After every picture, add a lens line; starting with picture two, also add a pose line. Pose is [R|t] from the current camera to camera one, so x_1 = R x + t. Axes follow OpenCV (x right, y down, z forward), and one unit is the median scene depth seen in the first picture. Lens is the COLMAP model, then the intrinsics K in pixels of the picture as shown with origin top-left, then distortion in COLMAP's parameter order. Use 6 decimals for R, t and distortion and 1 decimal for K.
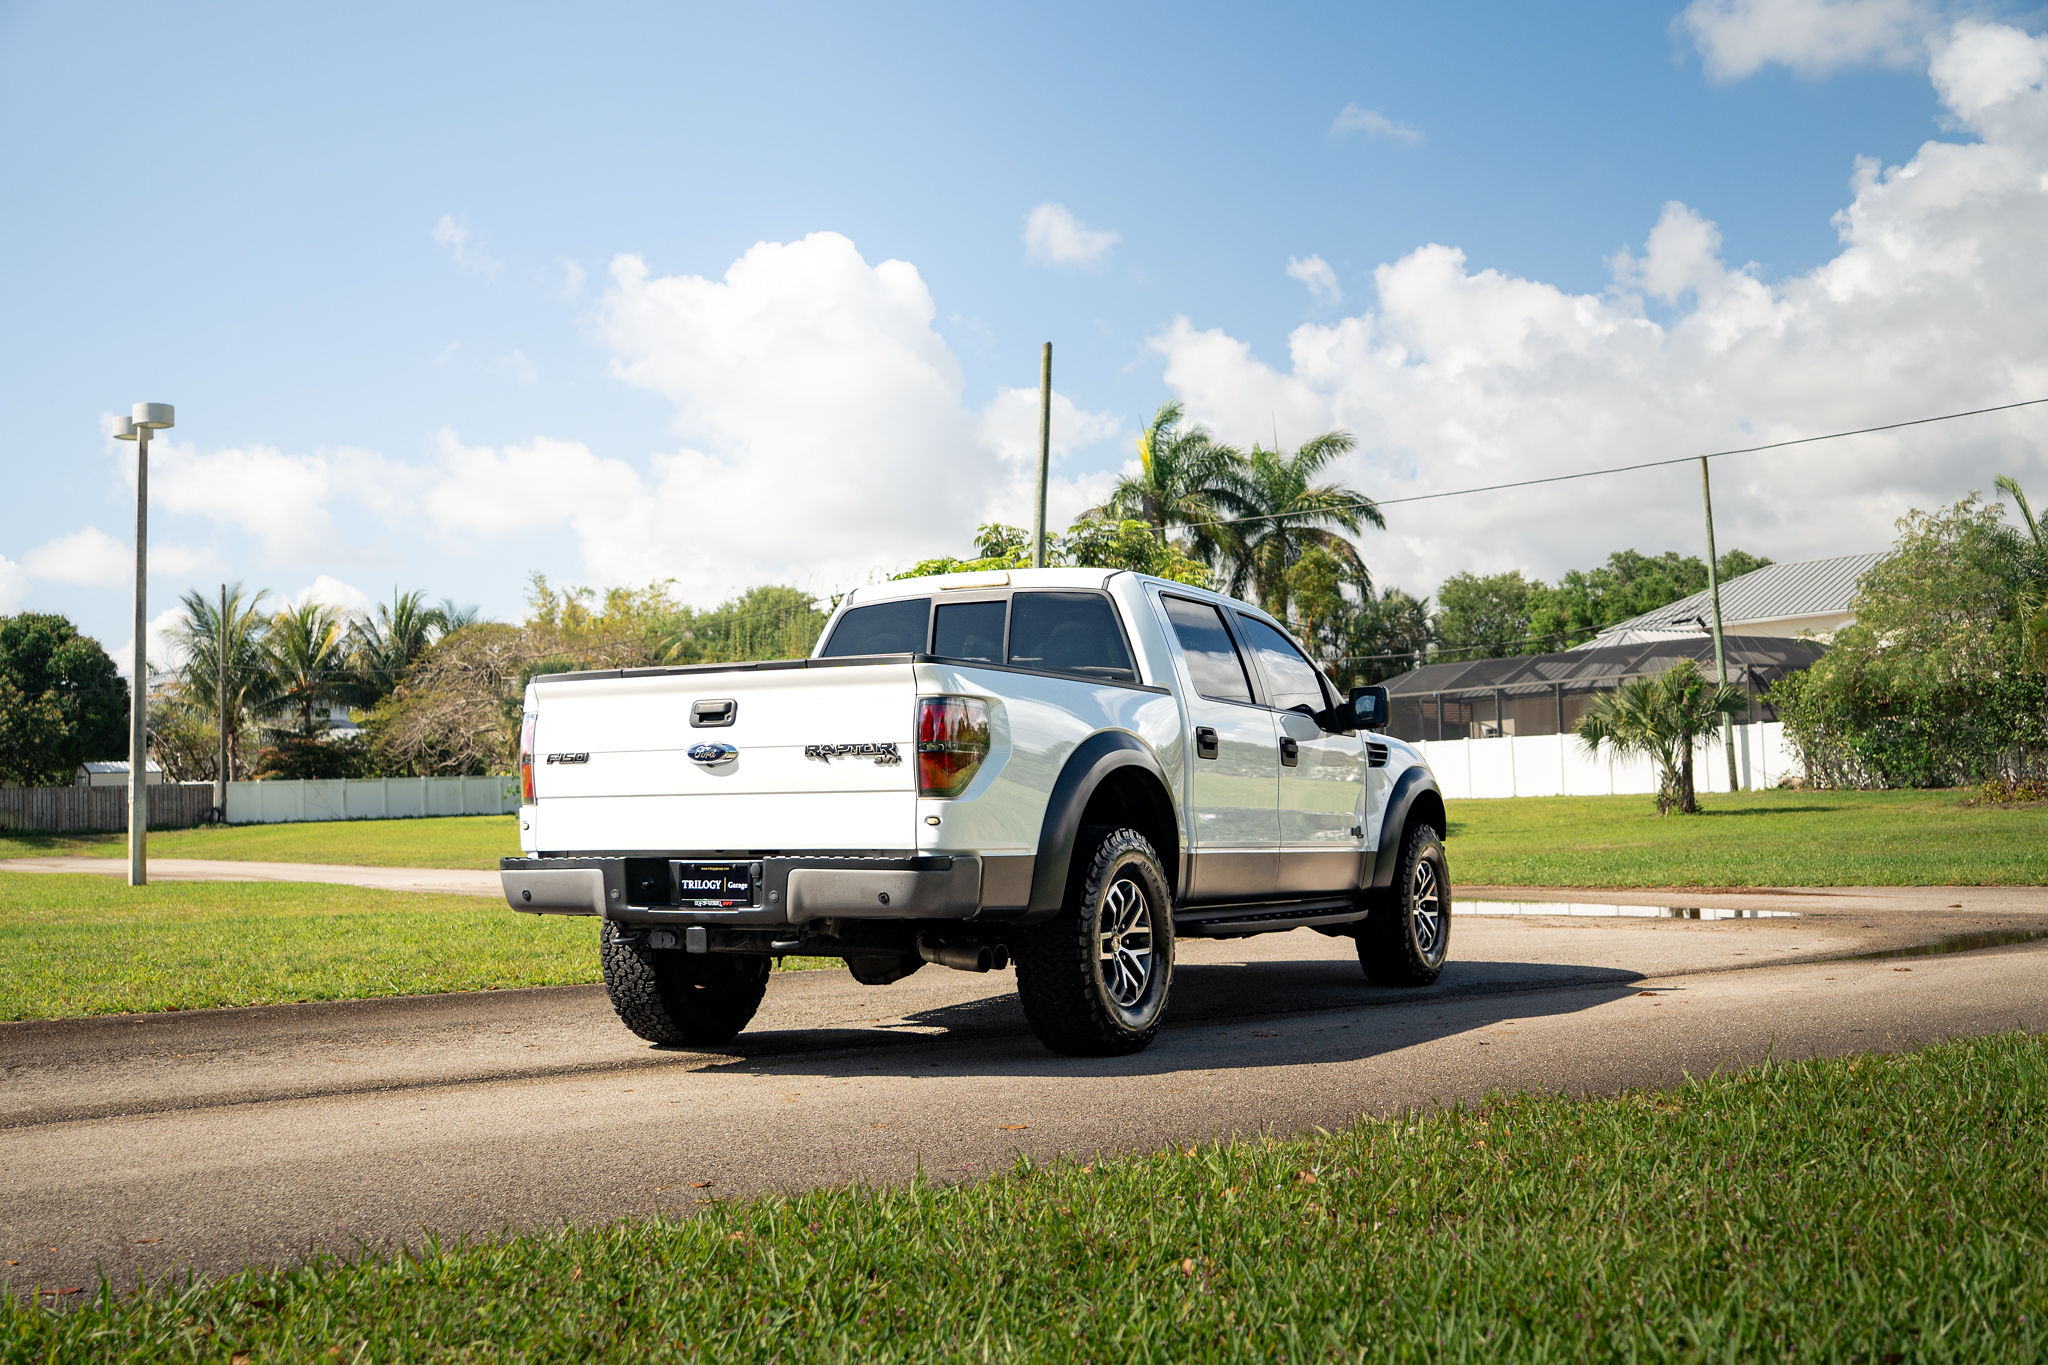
lens RADIAL K [[2230.1, 0, 1037.1], [0, 2230.1, 693.9], [0, 0, 1]] dist [-0.062709, 0.009766]
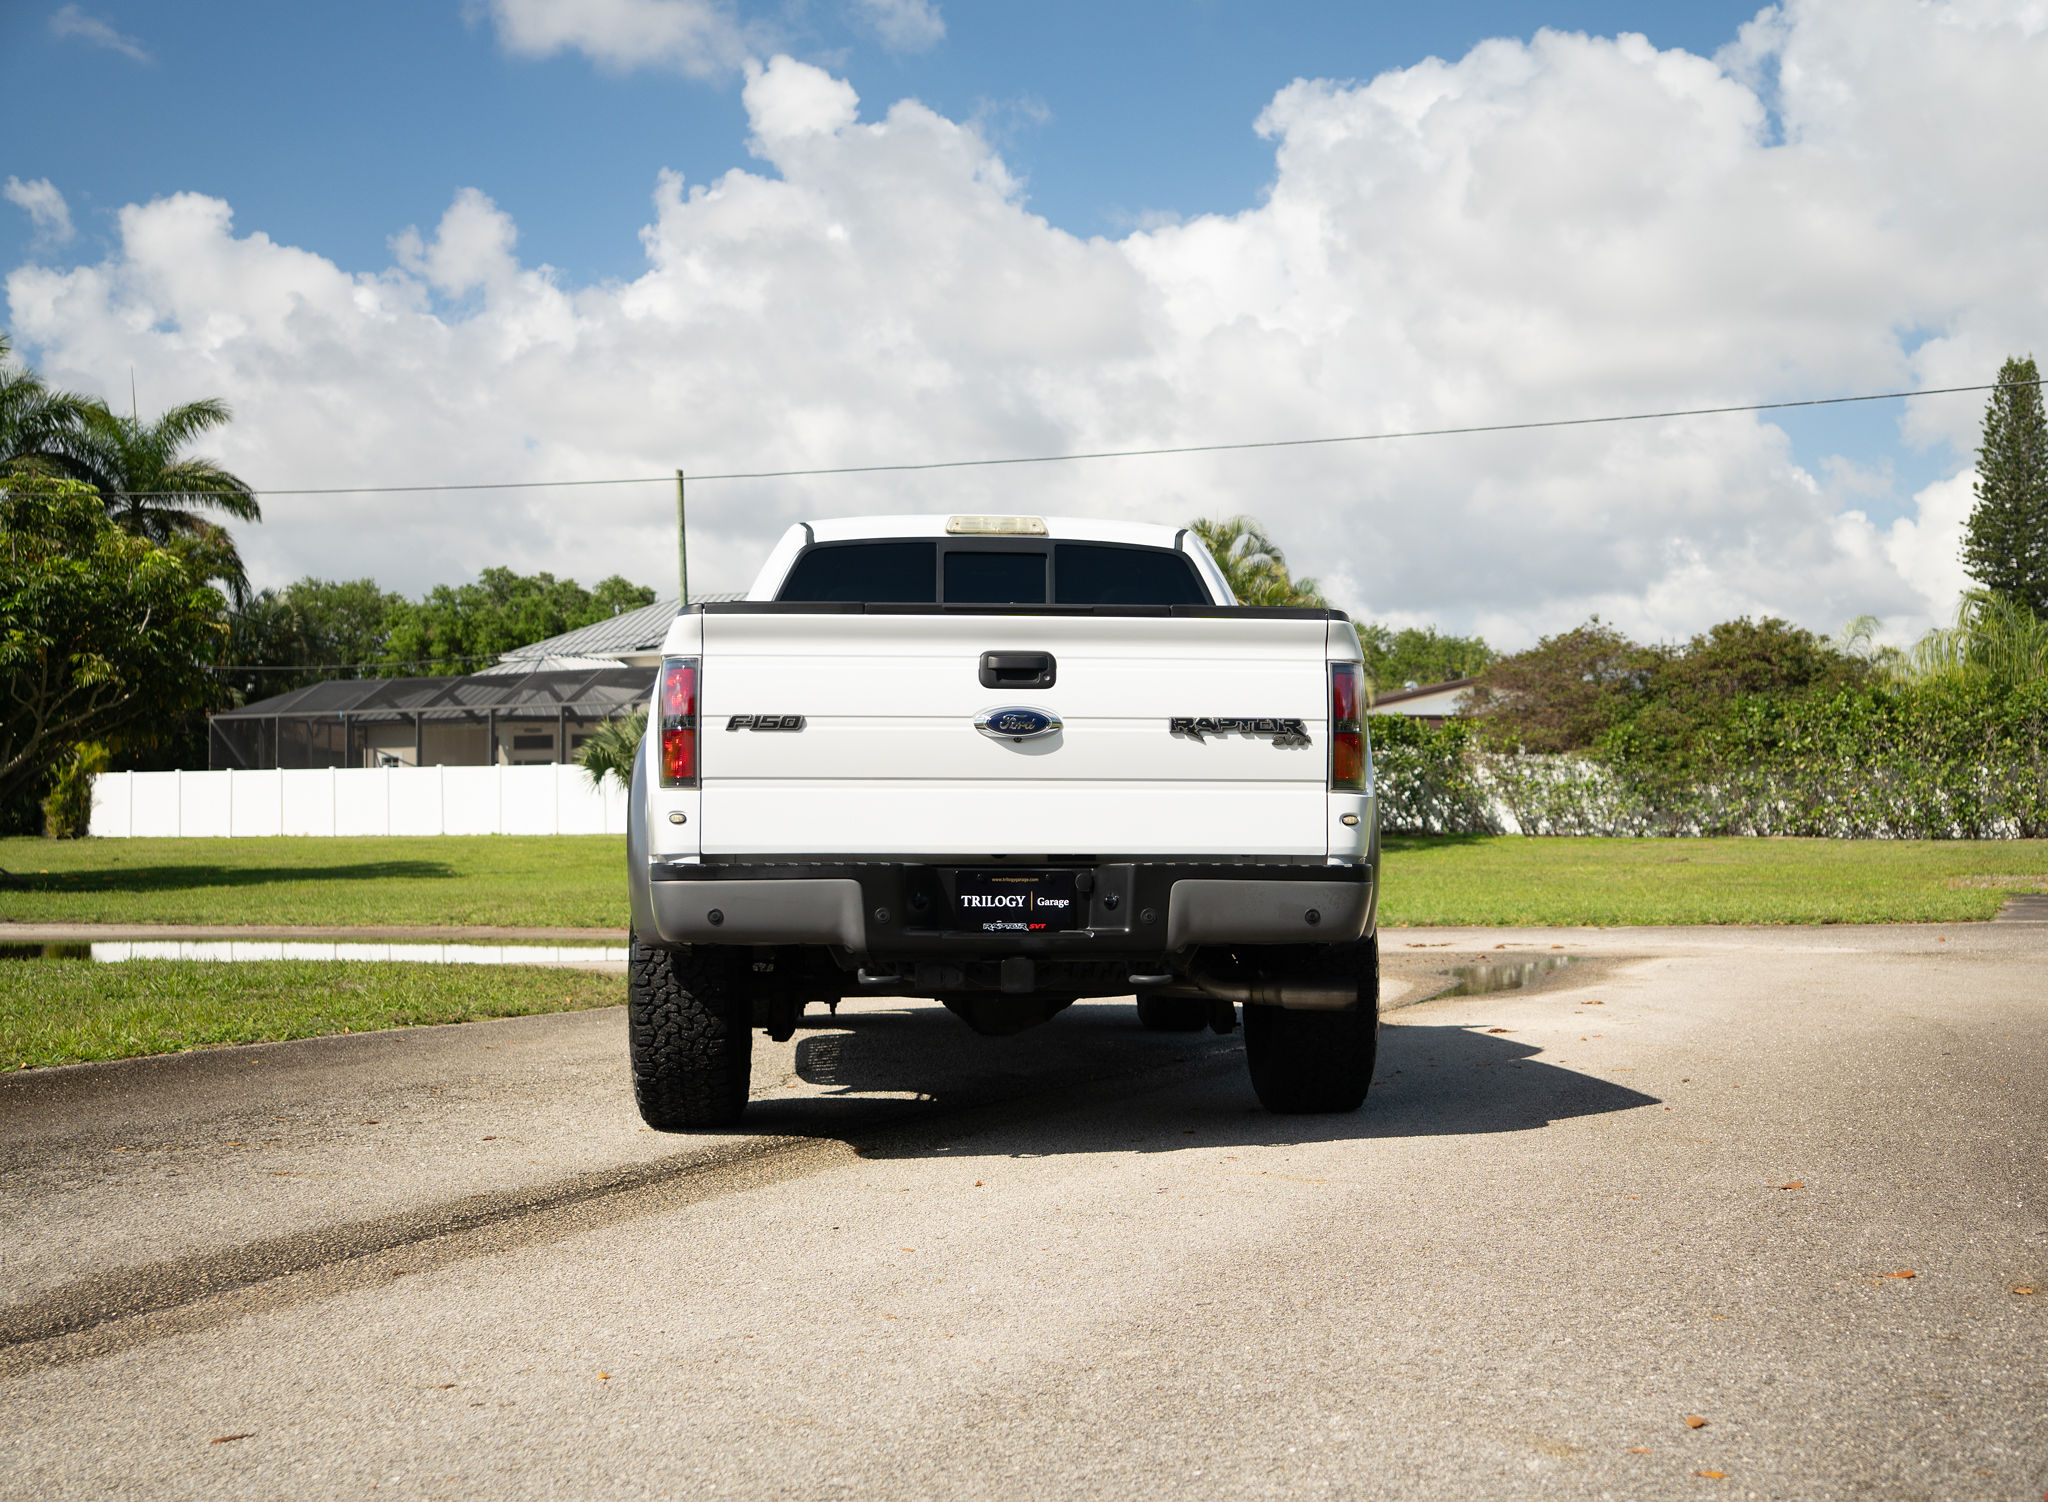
lens RADIAL K [[2425.8, 0, 1113.6], [0, 2425.8, 810.4], [0, 0, 1]] dist [-0.031336, 0.240863]
pose [[0.845591, 0.024623, 0.533263, -0.511379], [-0.042279, 0.998887, 0.020919, 0.034782], [-0.532155, -0.040235, 0.845691, 0.281855]]
